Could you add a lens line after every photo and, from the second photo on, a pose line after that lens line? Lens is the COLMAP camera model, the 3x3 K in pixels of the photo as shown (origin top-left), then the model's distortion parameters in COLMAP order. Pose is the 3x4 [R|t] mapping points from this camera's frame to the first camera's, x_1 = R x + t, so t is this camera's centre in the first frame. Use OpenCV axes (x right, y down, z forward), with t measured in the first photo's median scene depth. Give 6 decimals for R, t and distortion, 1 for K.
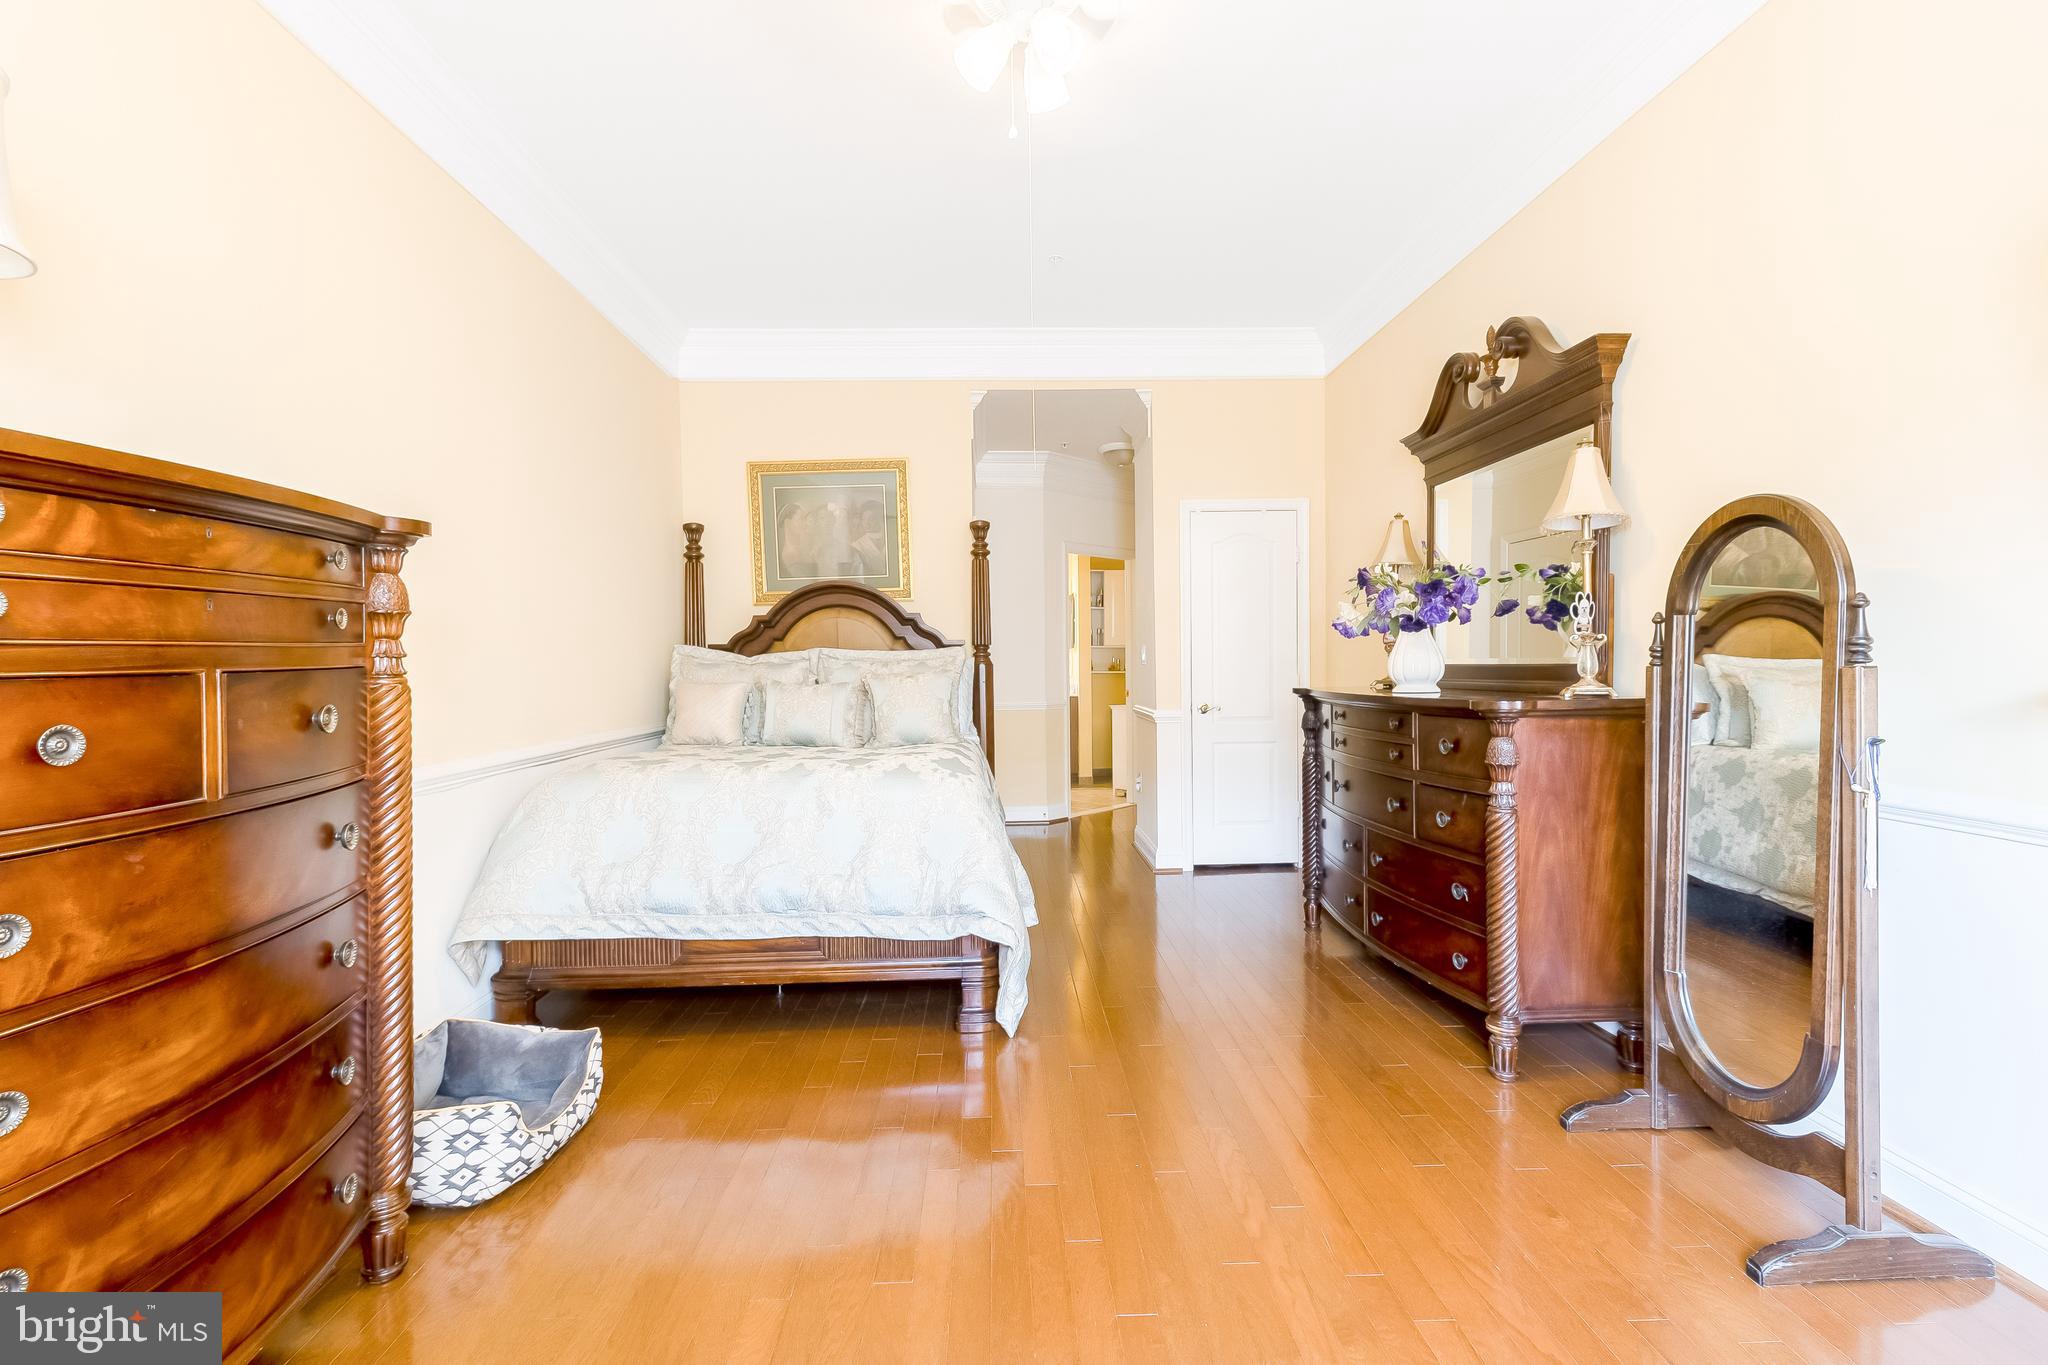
lens RADIAL K [[940.8, 0, 1024.0], [0, 940.8, 682.5], [0, 0, 1]] dist [0.001837, -0.000503]
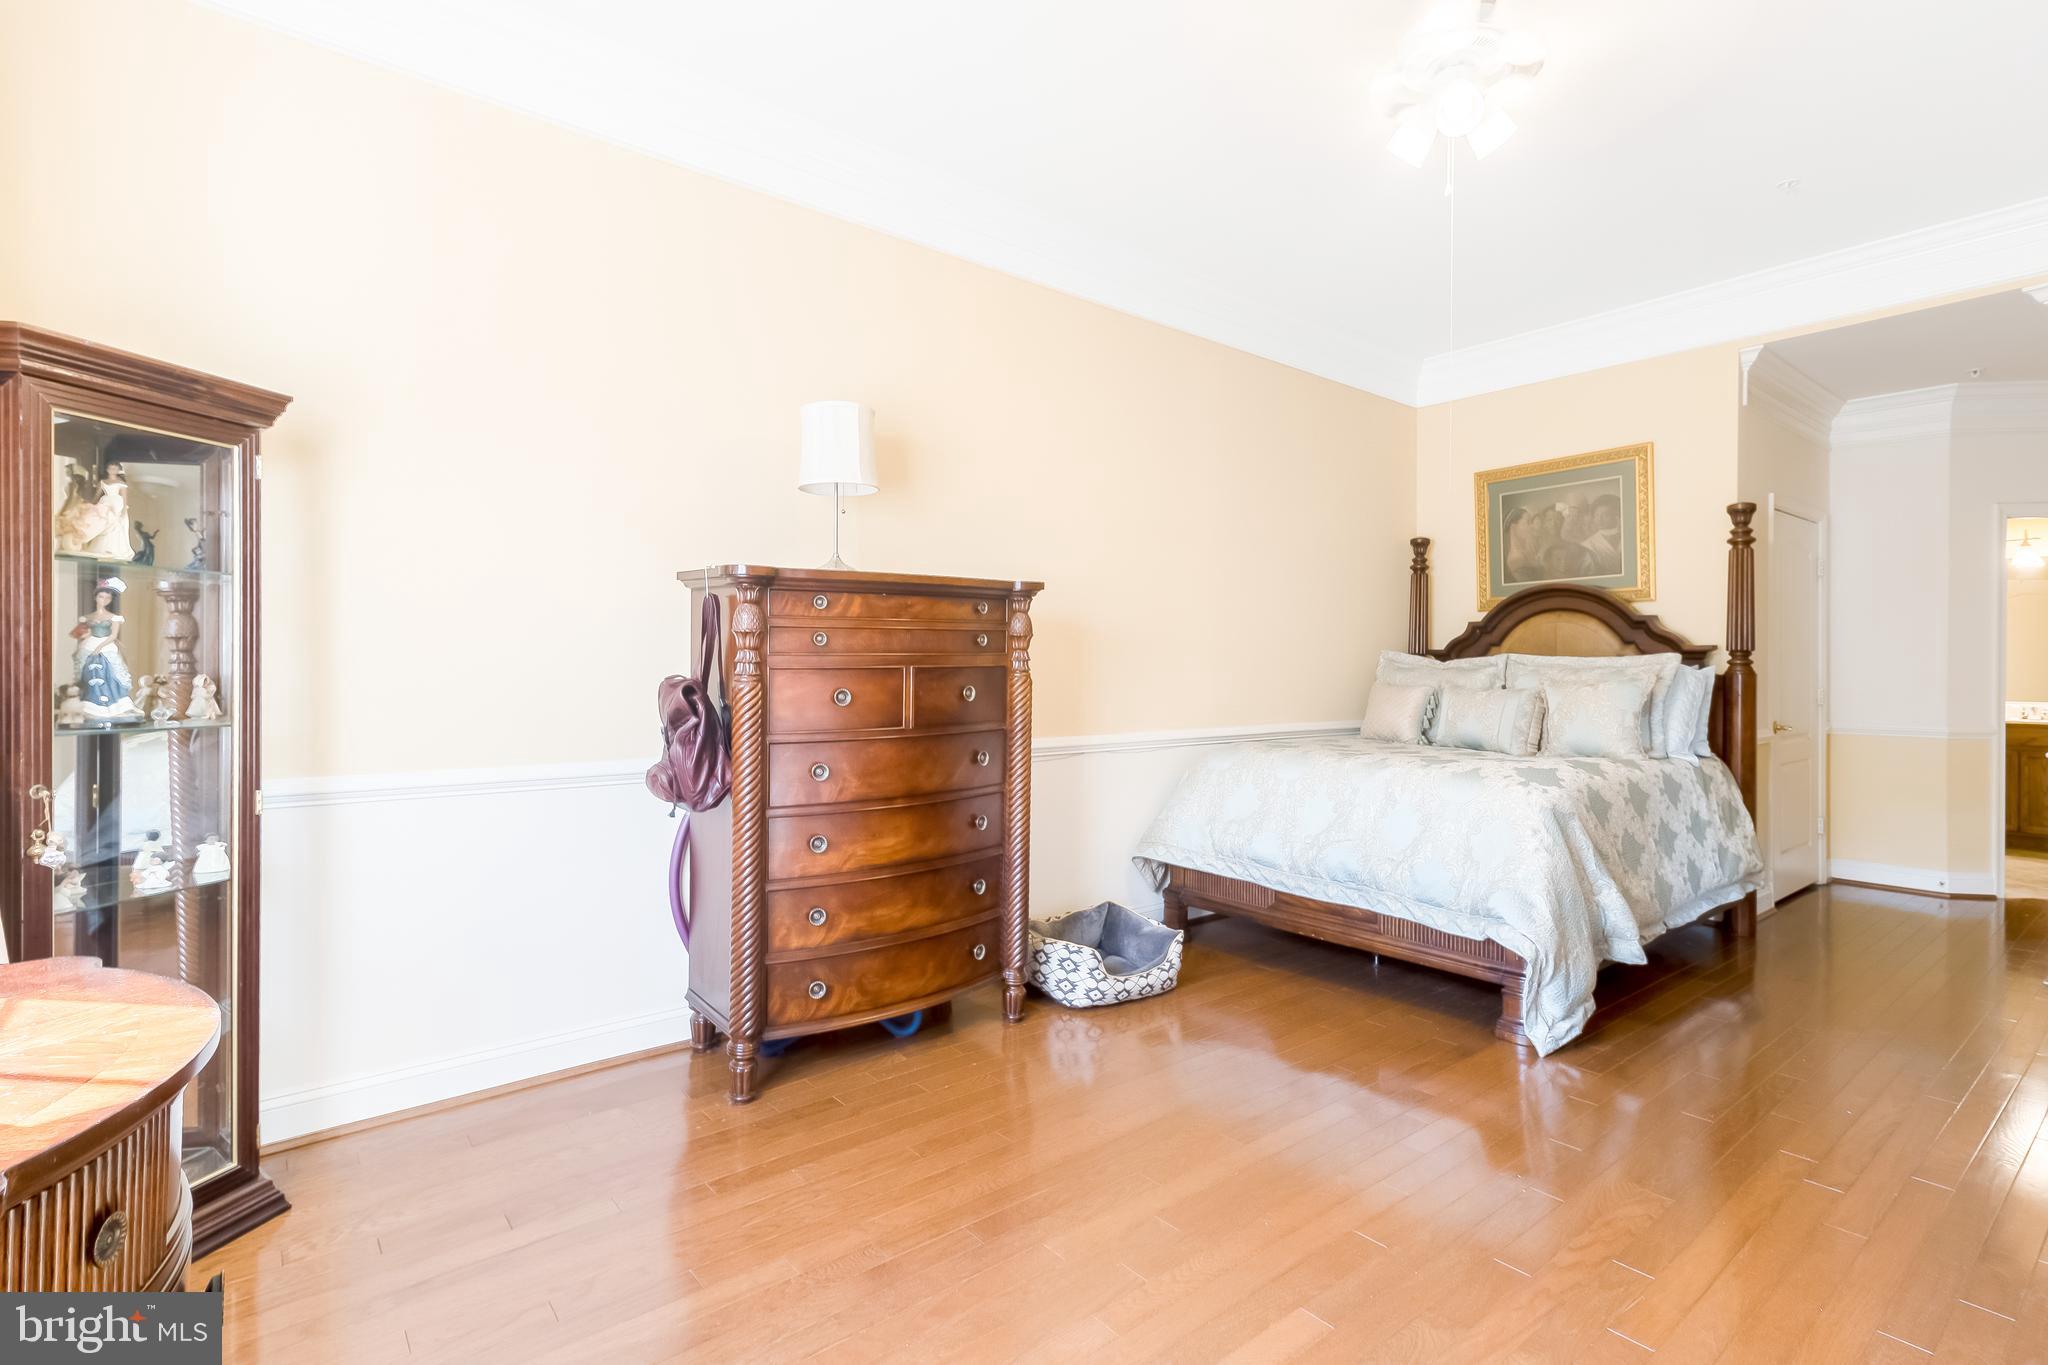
lens RADIAL K [[962.7, 0, 1024.6], [0, 962.7, 647.2], [0, 0, 1]] dist [0.000943, 0.000079]
pose [[0.600021, 0.000044, -0.799984, 0.457114], [-0.030645, 0.999267, -0.022929, -0.006807], [0.799397, 0.038273, 0.599583, -0.039087]]
